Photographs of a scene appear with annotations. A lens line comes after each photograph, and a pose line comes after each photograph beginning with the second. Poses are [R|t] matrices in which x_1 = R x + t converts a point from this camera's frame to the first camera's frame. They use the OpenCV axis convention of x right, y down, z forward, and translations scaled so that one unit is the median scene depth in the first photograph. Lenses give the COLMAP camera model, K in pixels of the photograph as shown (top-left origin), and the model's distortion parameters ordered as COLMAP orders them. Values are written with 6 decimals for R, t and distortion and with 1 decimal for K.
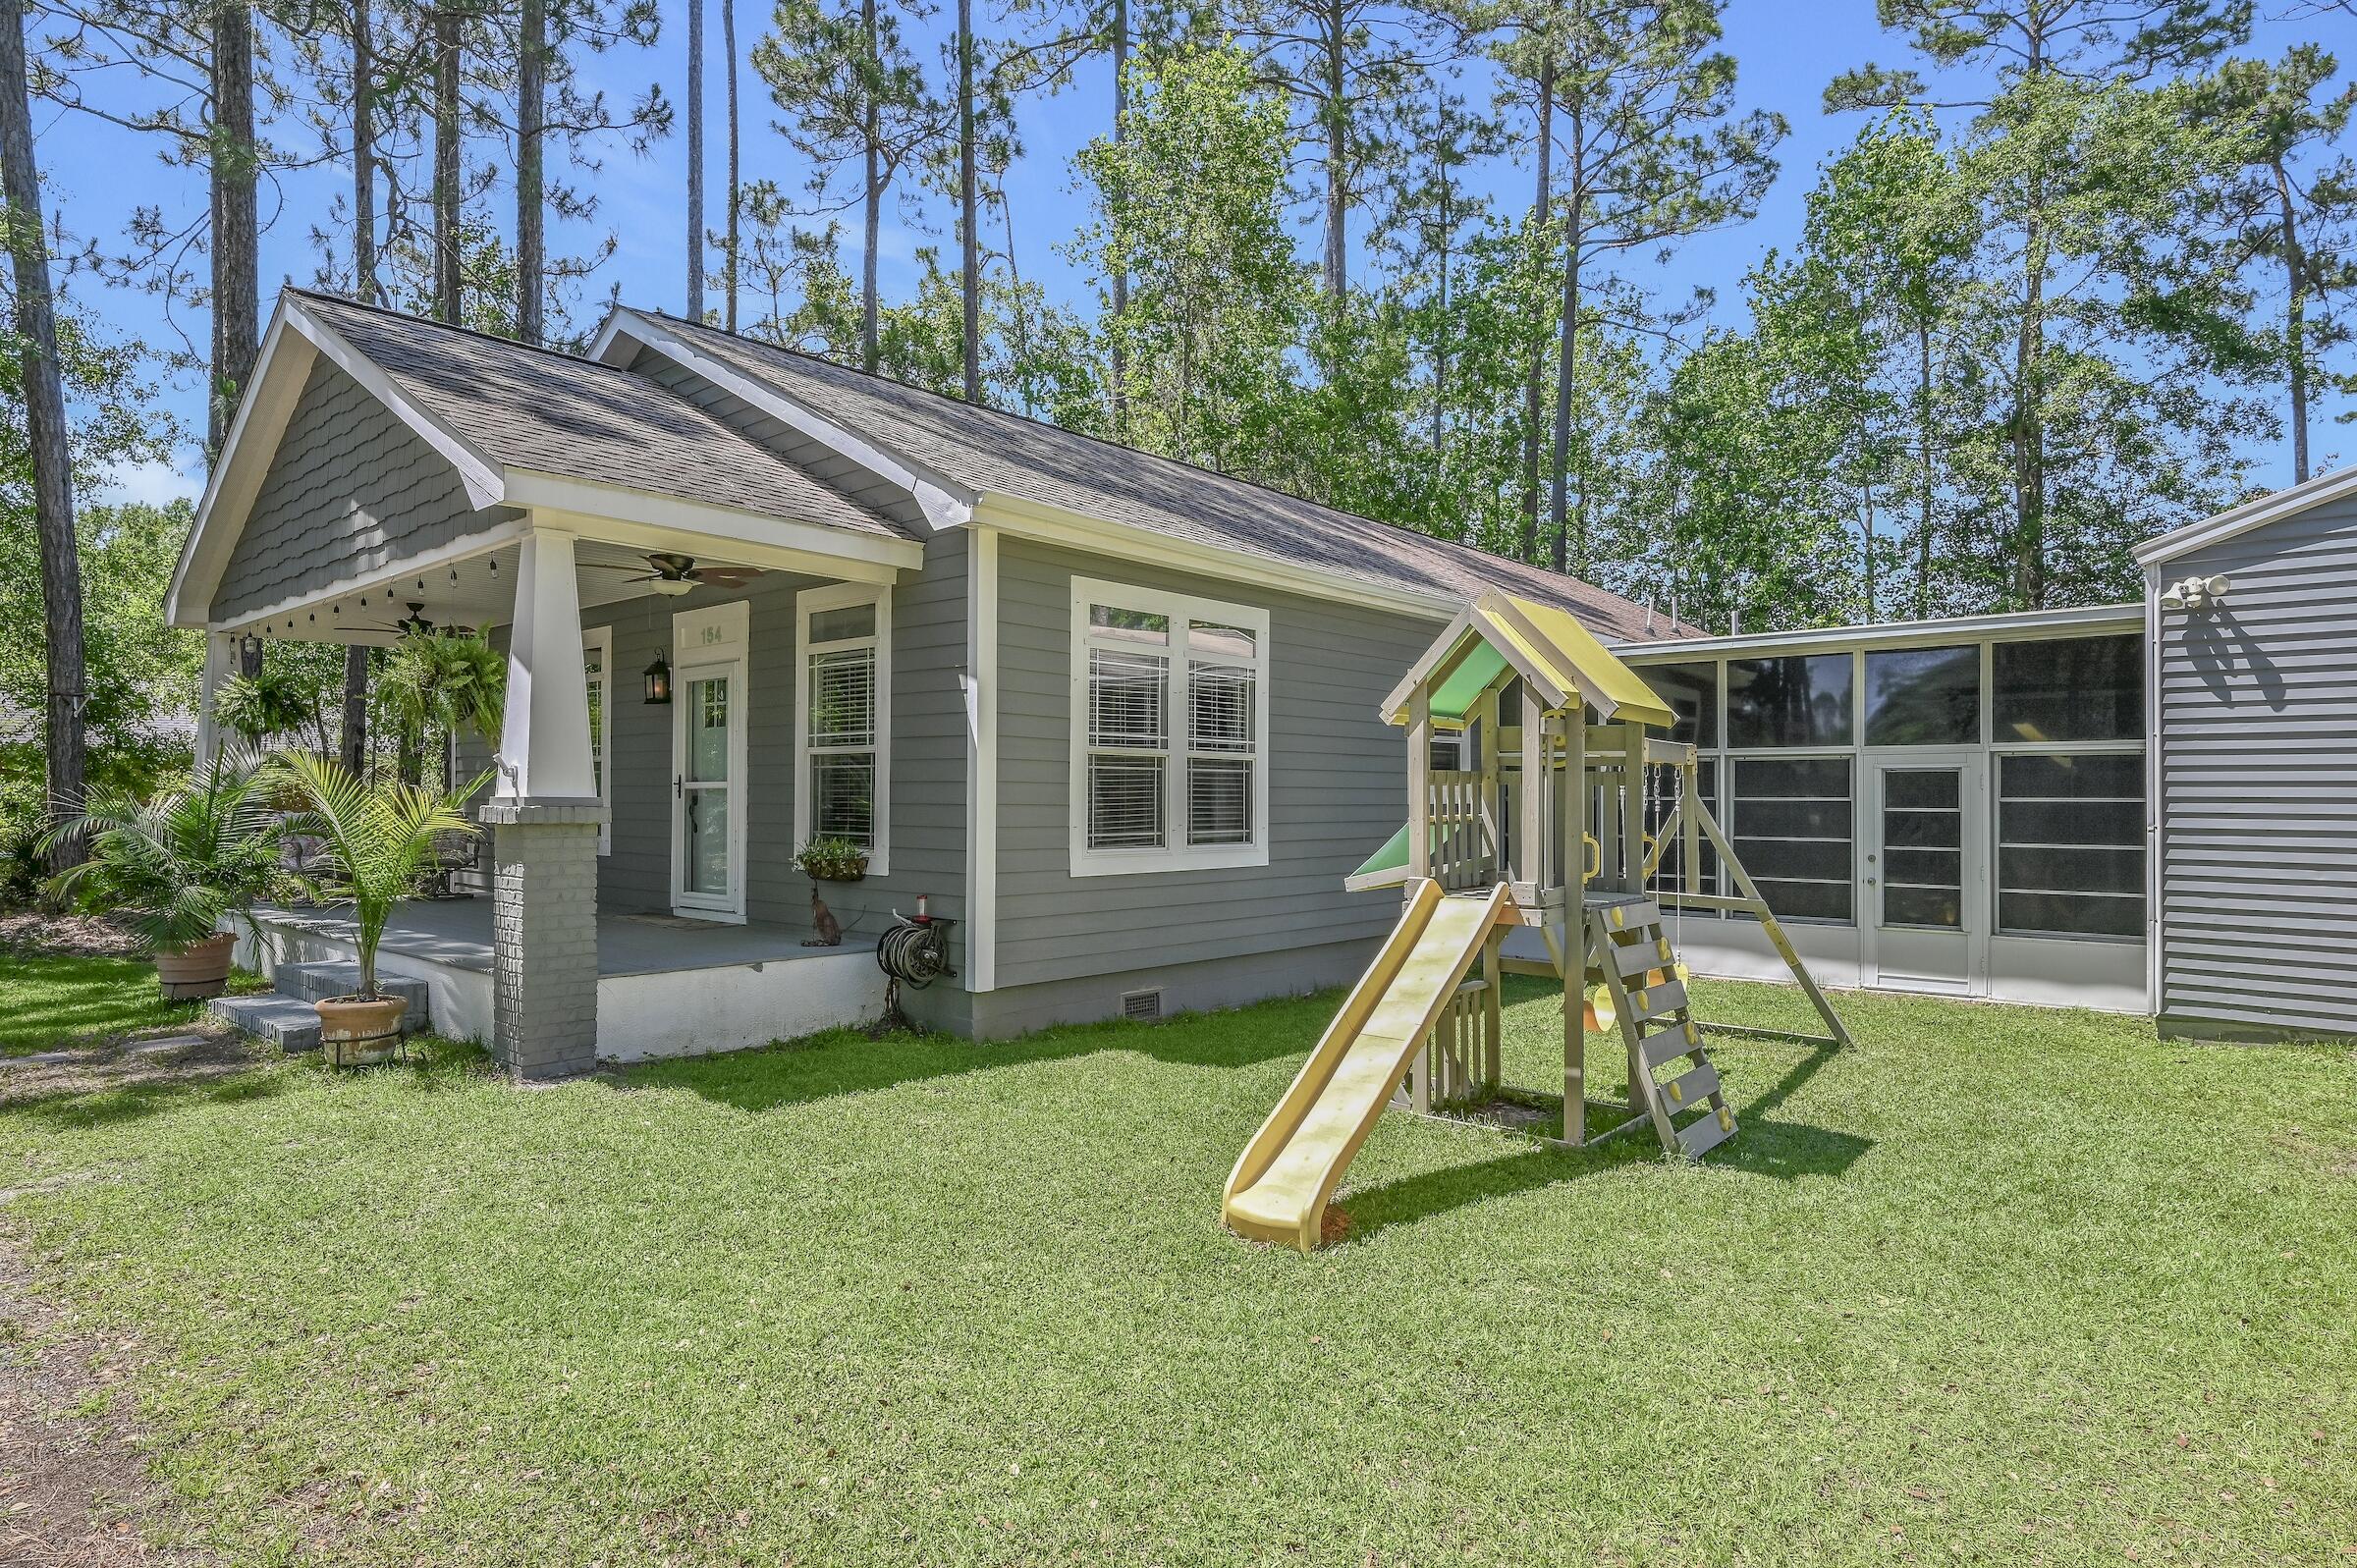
lens RADIAL K [[1366.3, 0, 1126.3], [0, 1366.3, 803.5], [0, 0, 1]] dist [-0.002713, 0.000180]
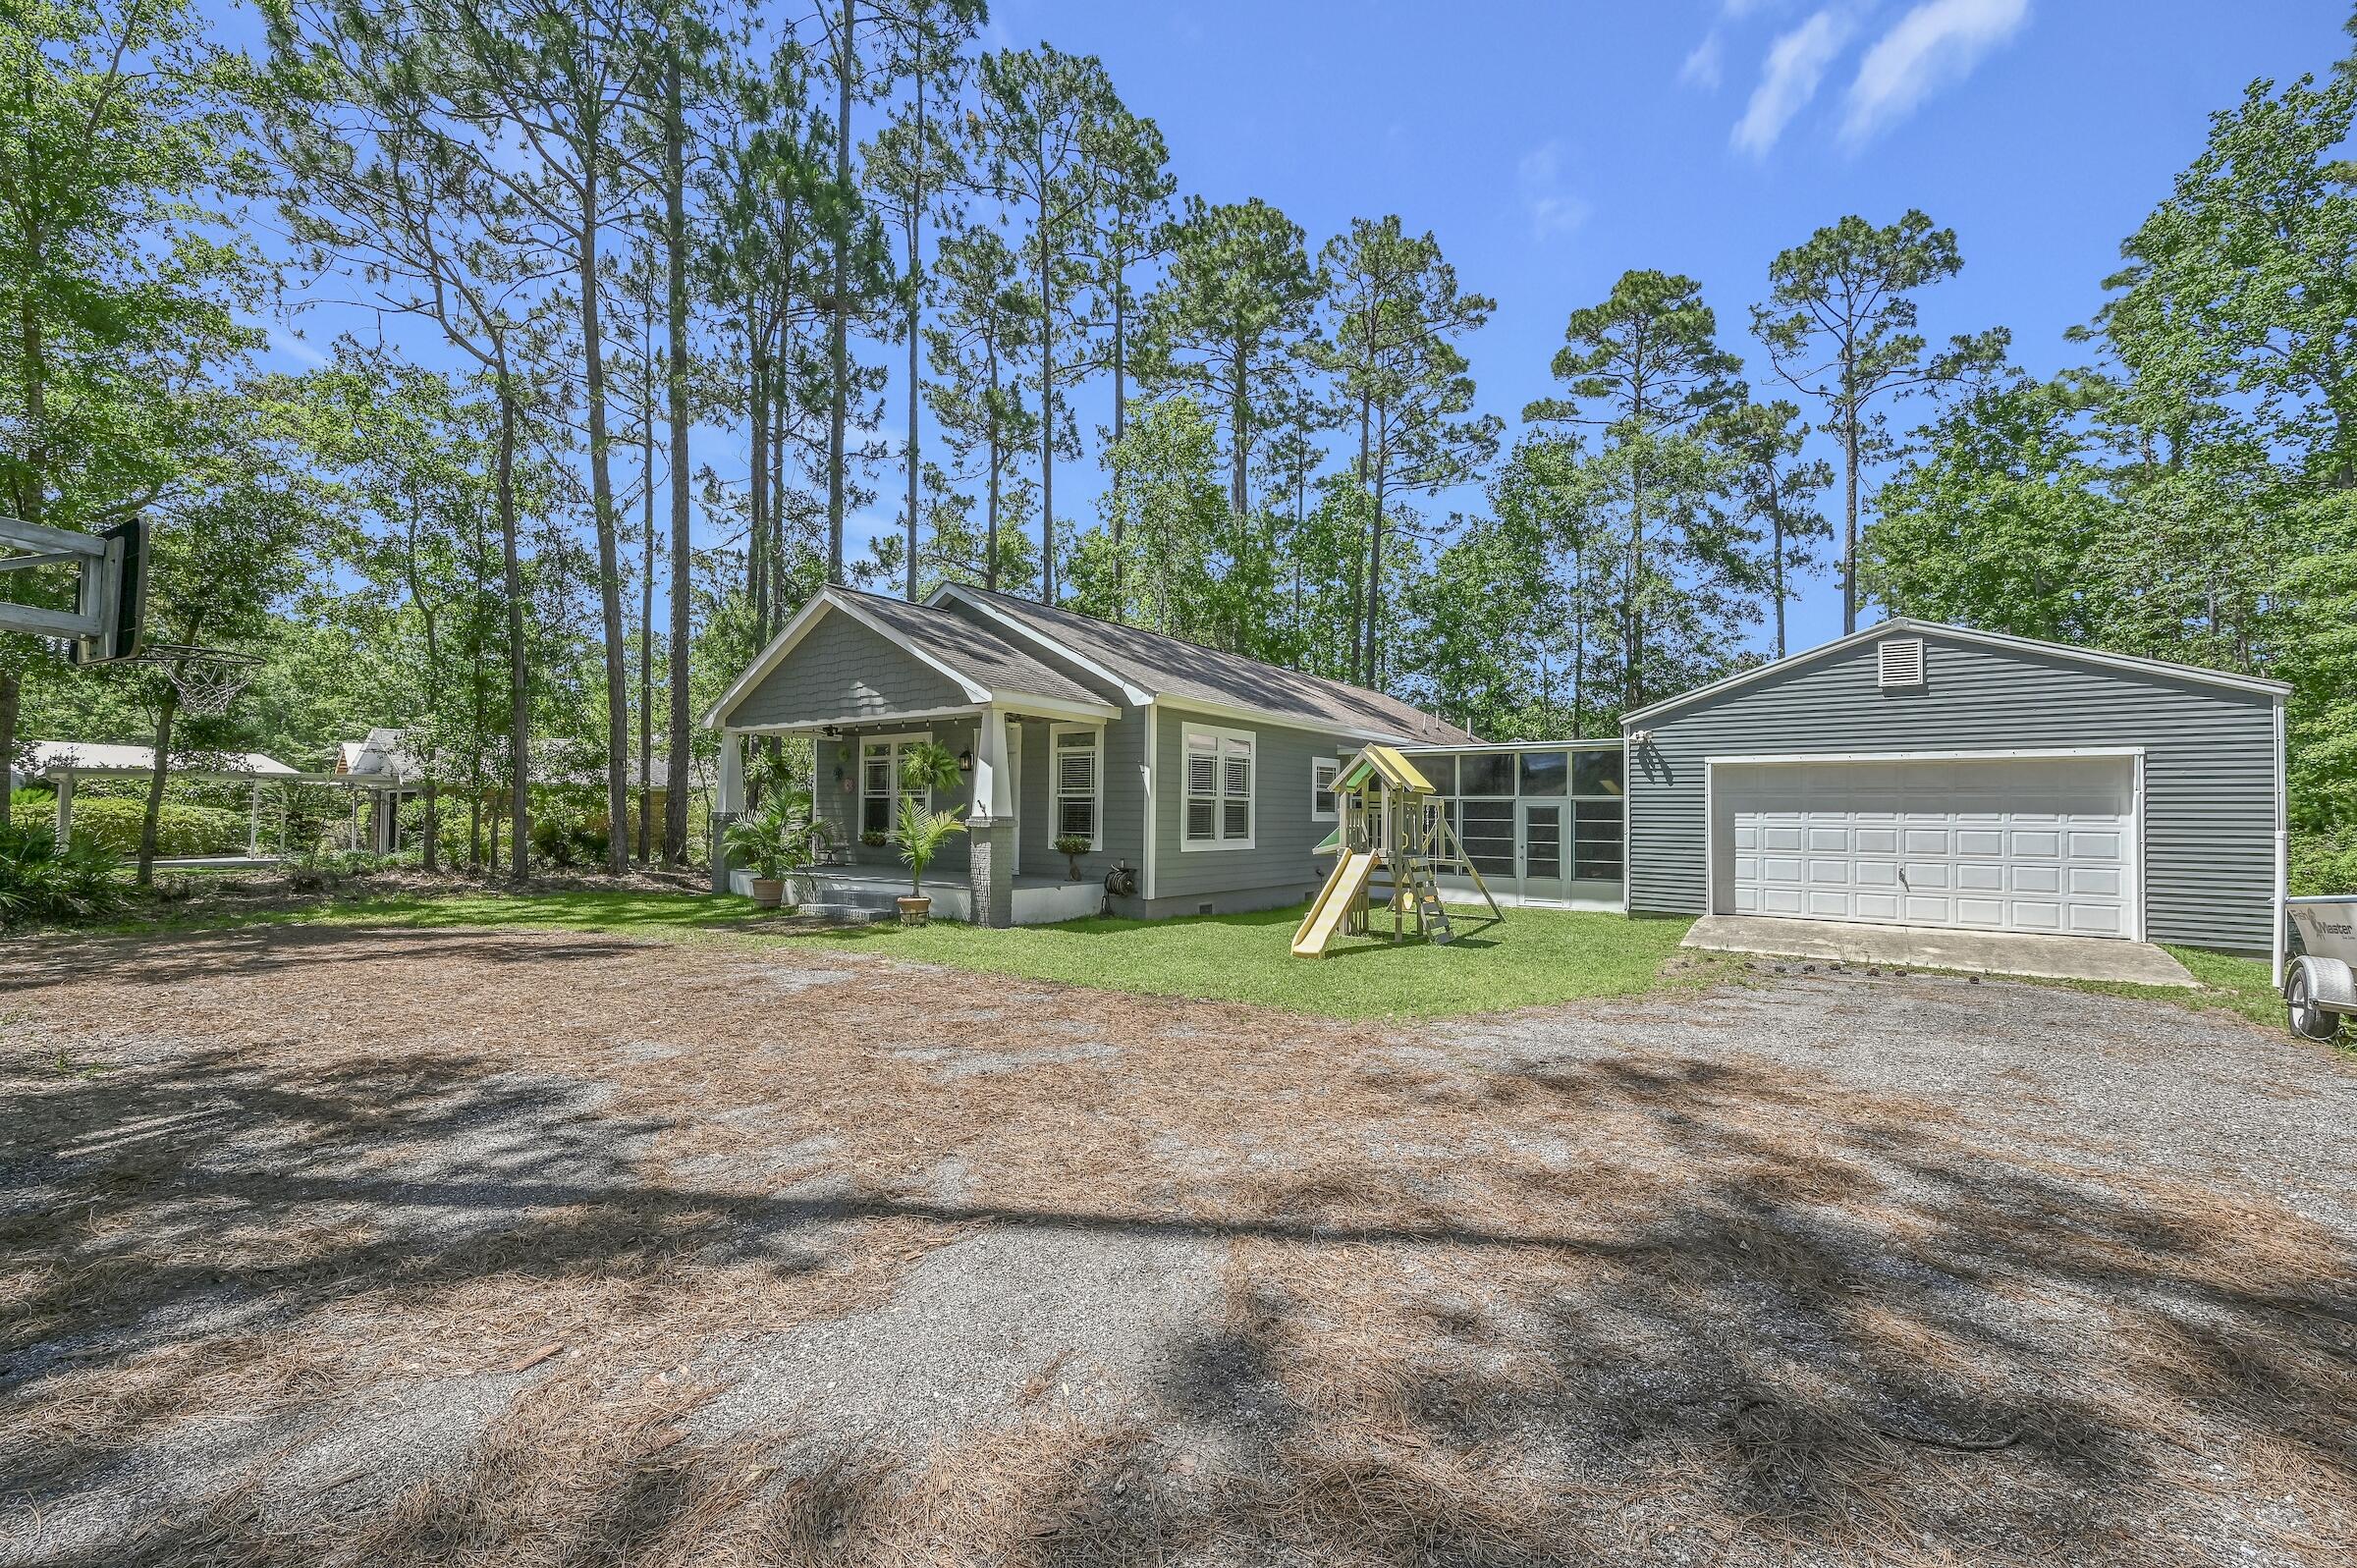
lens RADIAL K [[963.3, 0, 1138.4], [0, 963.3, 805.2], [0, 0, 1]] dist [-0.001523, -0.000567]
pose [[0.996910, 0.007442, 0.078195, -0.107778], [-0.006268, 0.999864, -0.015246, 0.000044], [-0.078298, 0.014709, 0.996821, -0.278844]]
